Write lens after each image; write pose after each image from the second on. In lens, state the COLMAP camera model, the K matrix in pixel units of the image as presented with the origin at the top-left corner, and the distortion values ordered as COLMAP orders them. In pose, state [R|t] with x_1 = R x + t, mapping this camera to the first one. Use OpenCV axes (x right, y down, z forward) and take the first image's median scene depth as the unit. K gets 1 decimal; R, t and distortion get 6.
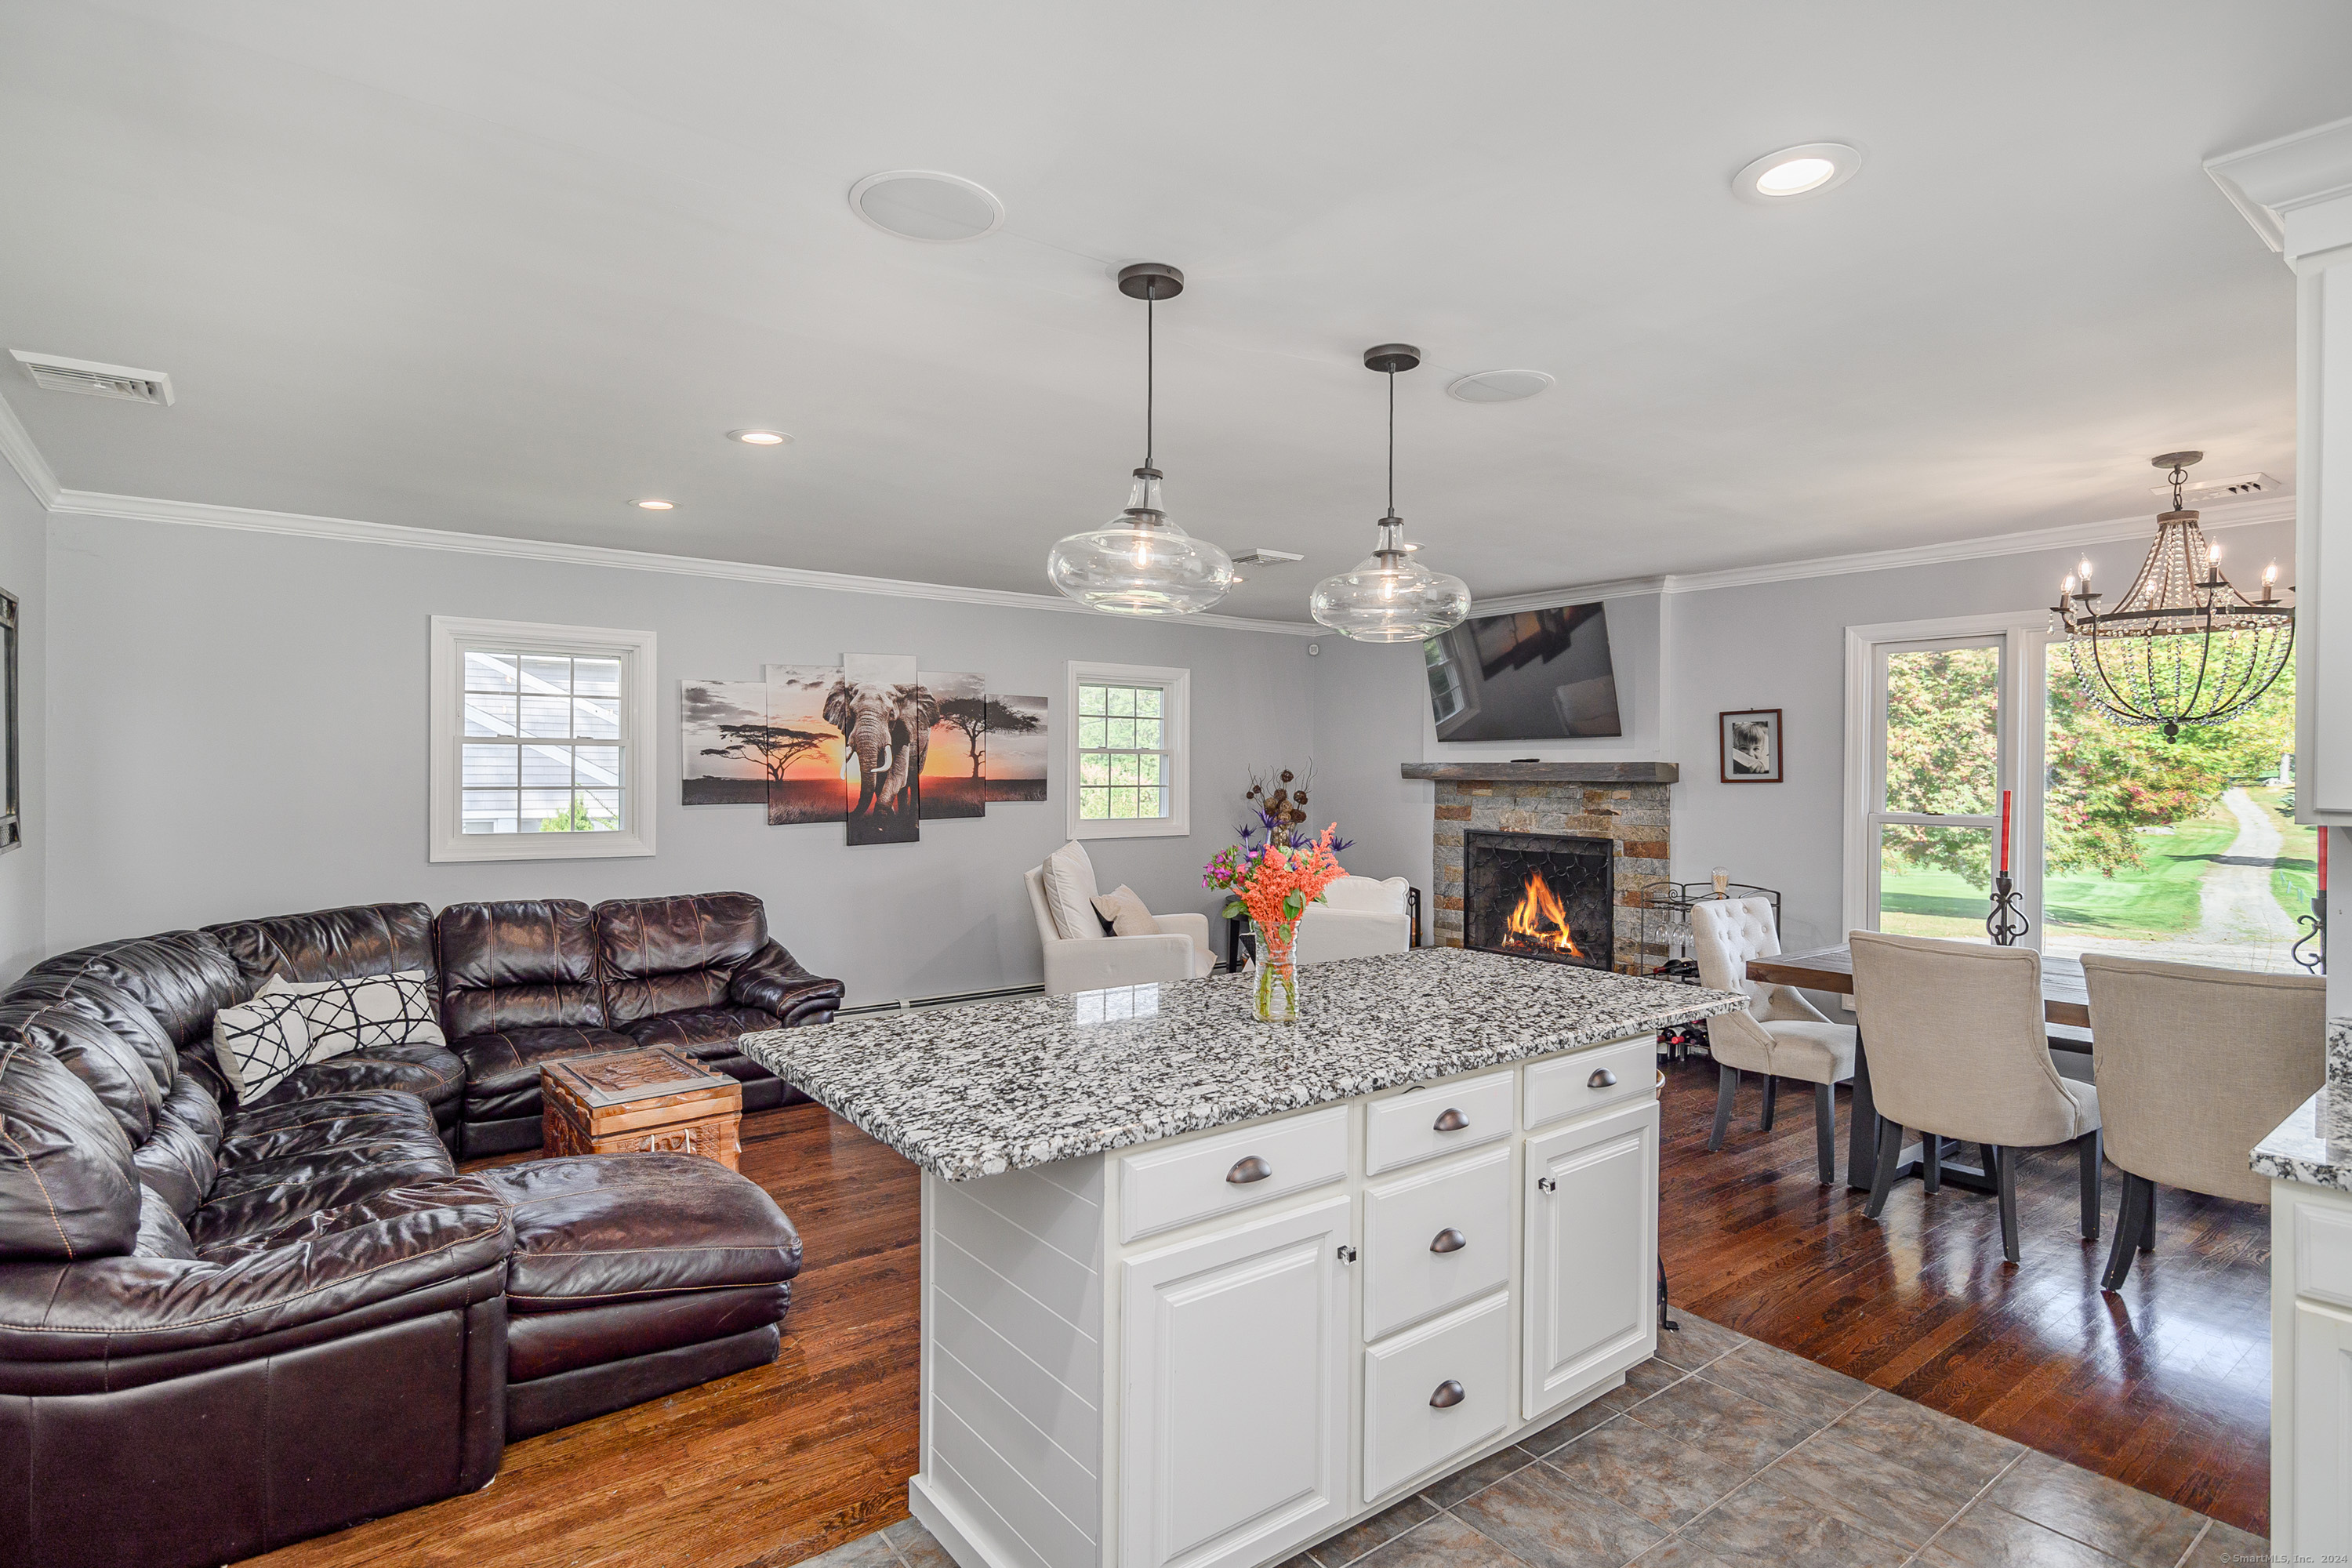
lens RADIAL K [[1202.9, 0, 1173.5], [0, 1202.9, 762.5], [0, 0, 1]] dist [-0.004166, 0.000835]
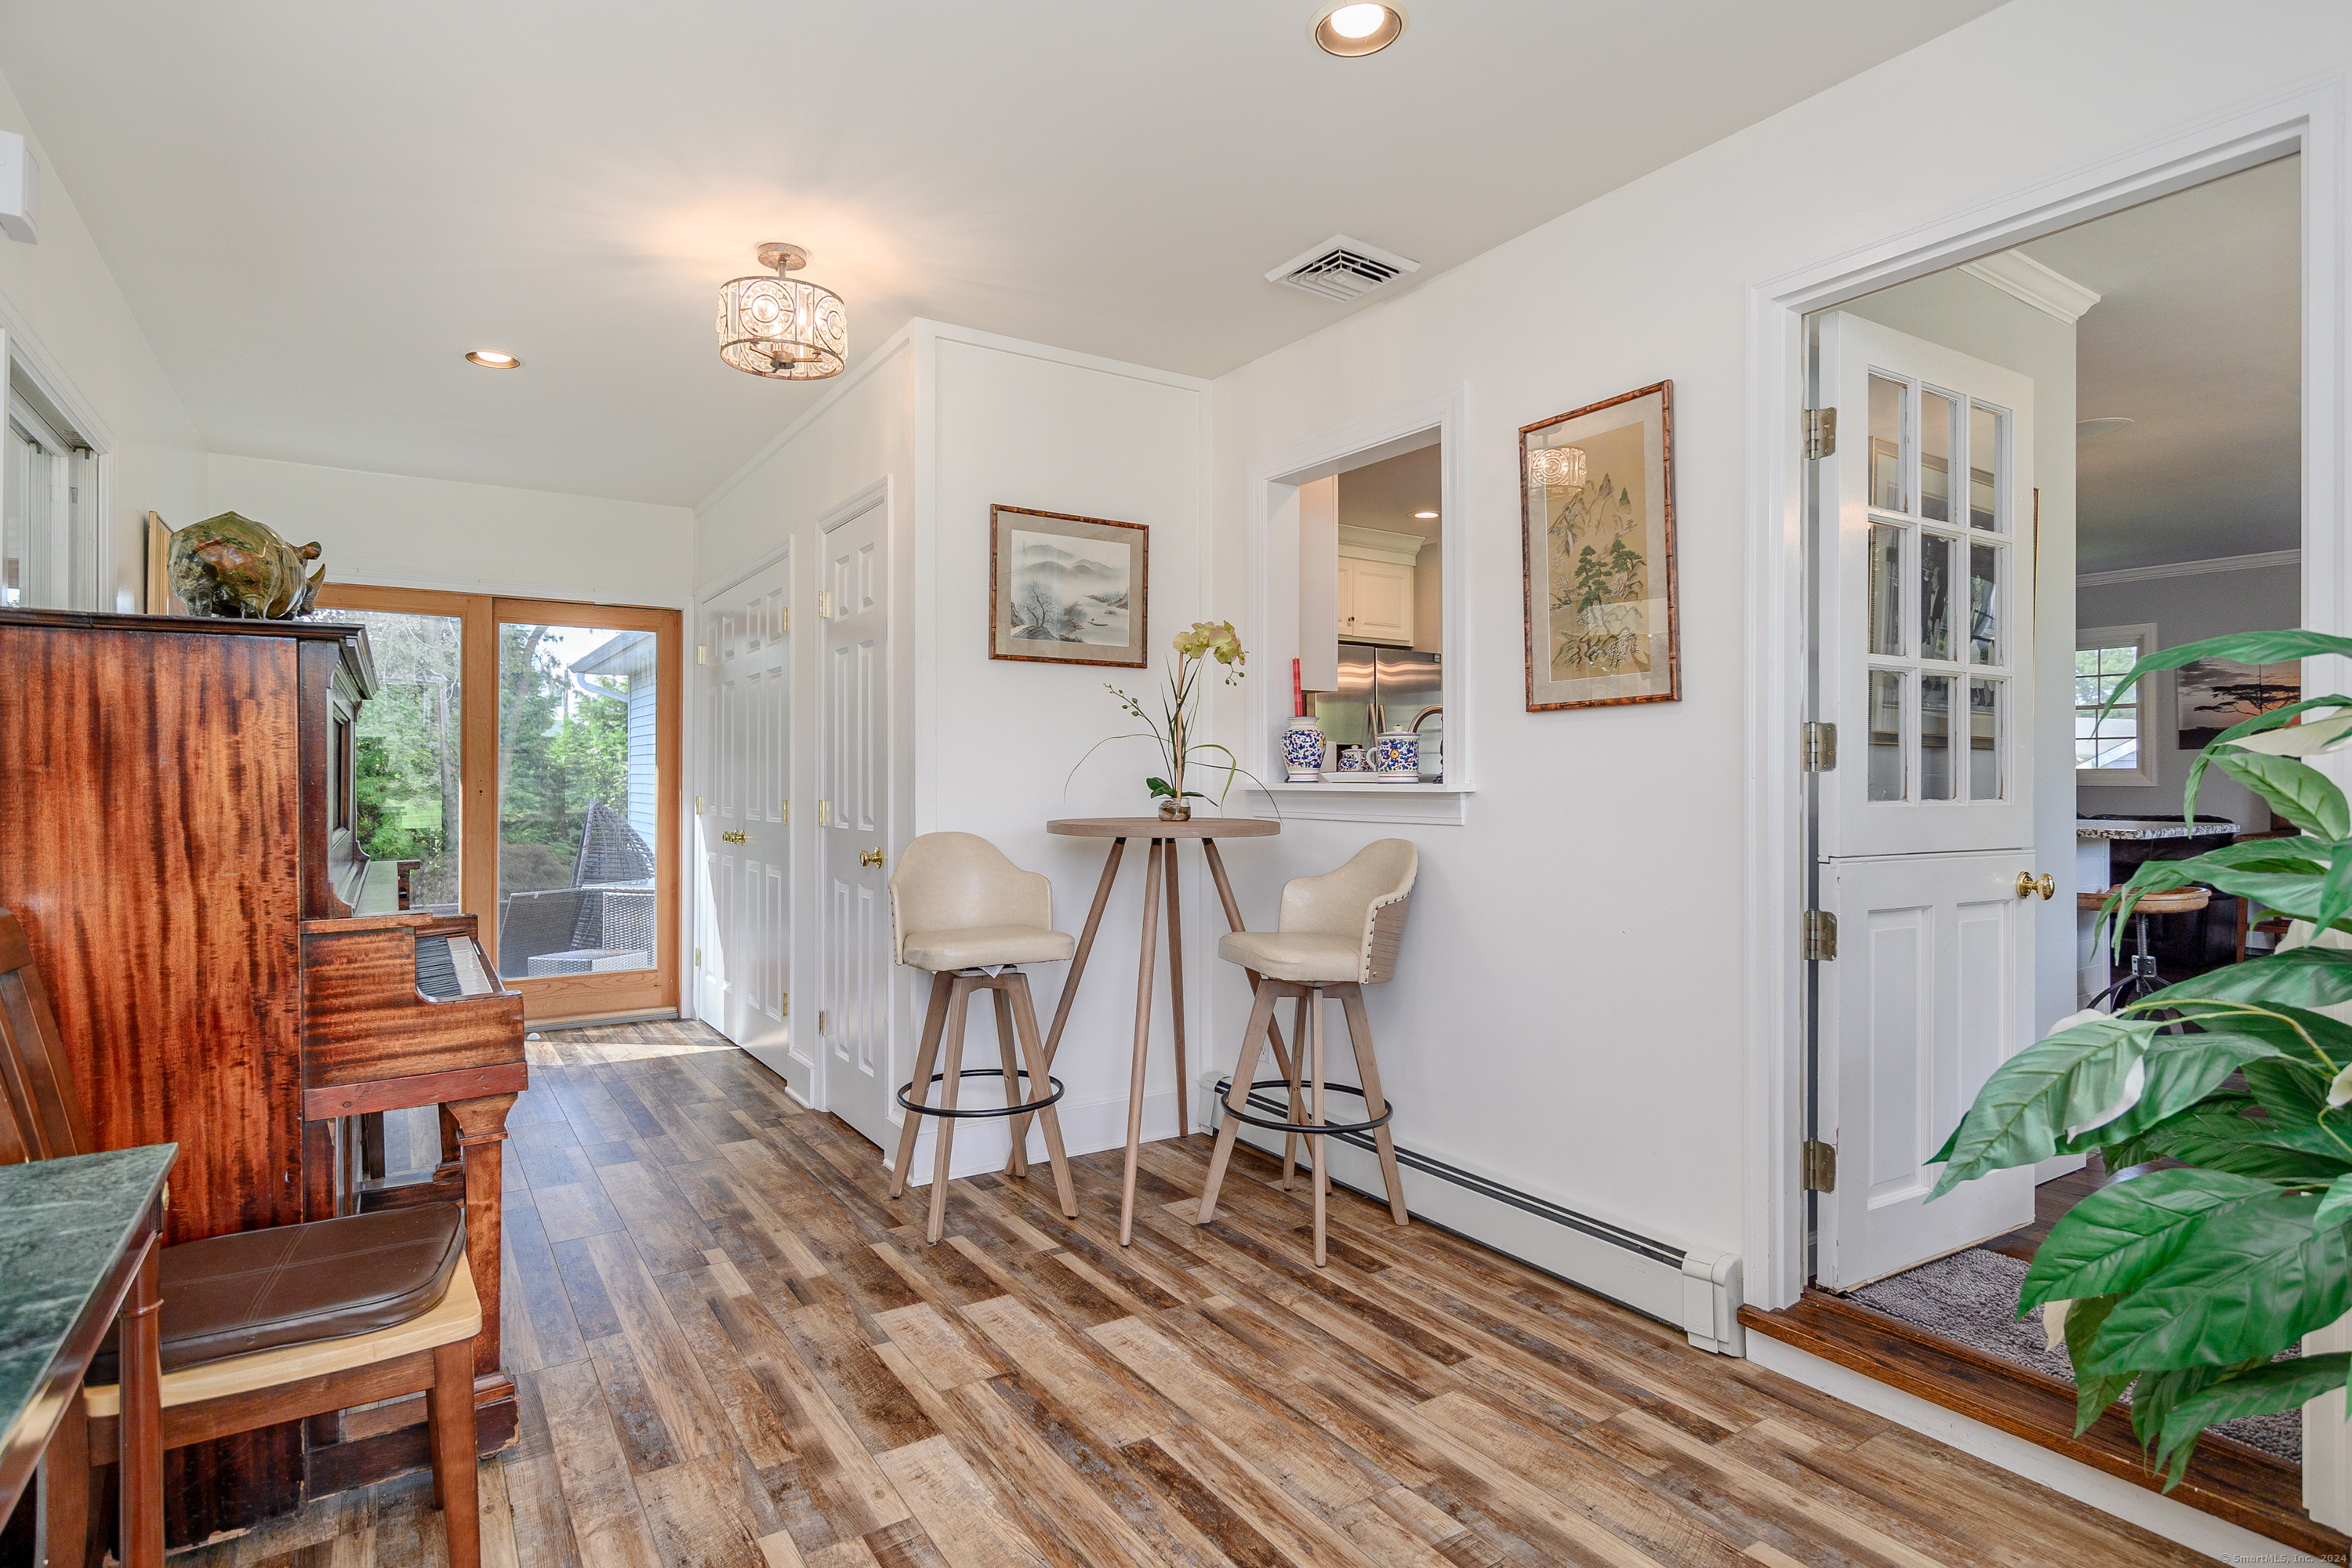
lens RADIAL K [[1191.3, 0, 1179.4], [0, 1191.3, 784.7], [0, 0, 1]] dist [0.002920, 0.001287]
pose [[-0.064679, -0.002161, -0.997904, 0.916713], [0.002182, 0.999995, -0.002307, 0.069930], [0.997904, -0.002326, -0.064674, -0.022543]]
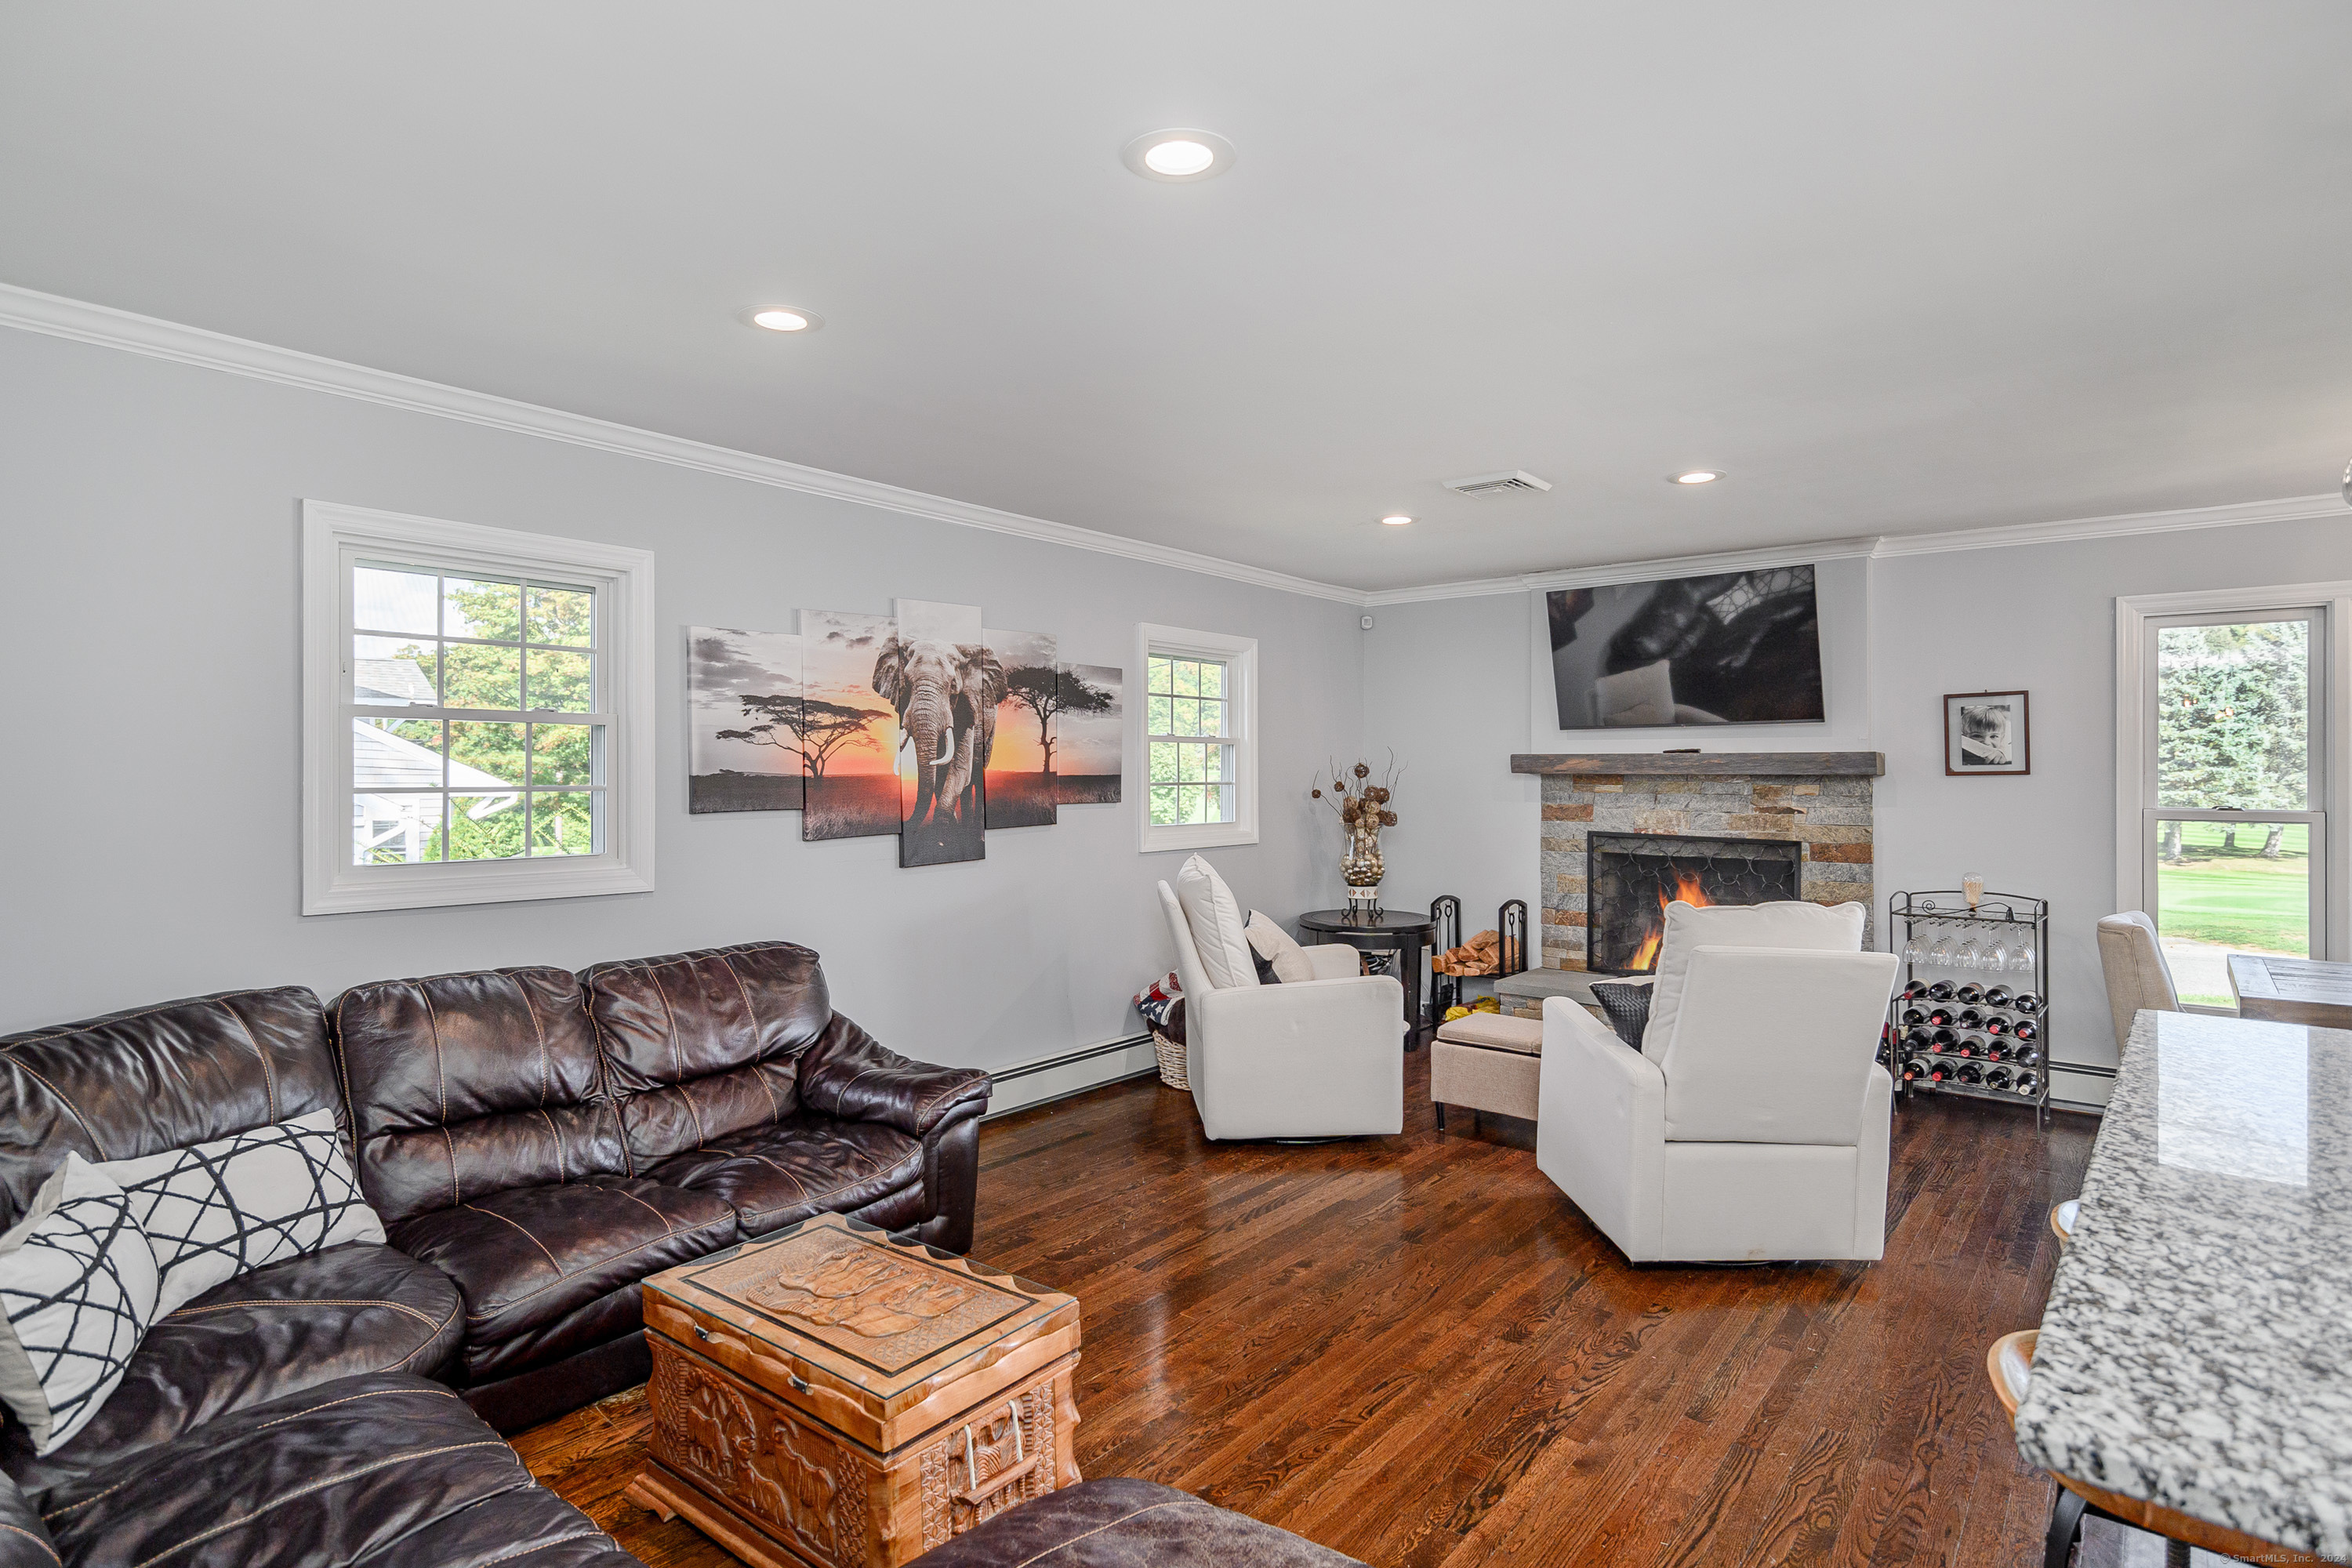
lens RADIAL K [[1202.9, 0, 1173.5], [0, 1202.9, 762.5], [0, 0, 1]] dist [-0.004166, 0.000835]
pose [[0.973821, -0.001033, 0.227314, -0.277259], [0.000993, 0.999999, 0.000292, 0.006529], [-0.227314, -0.000058, 0.973822, 0.269100]]
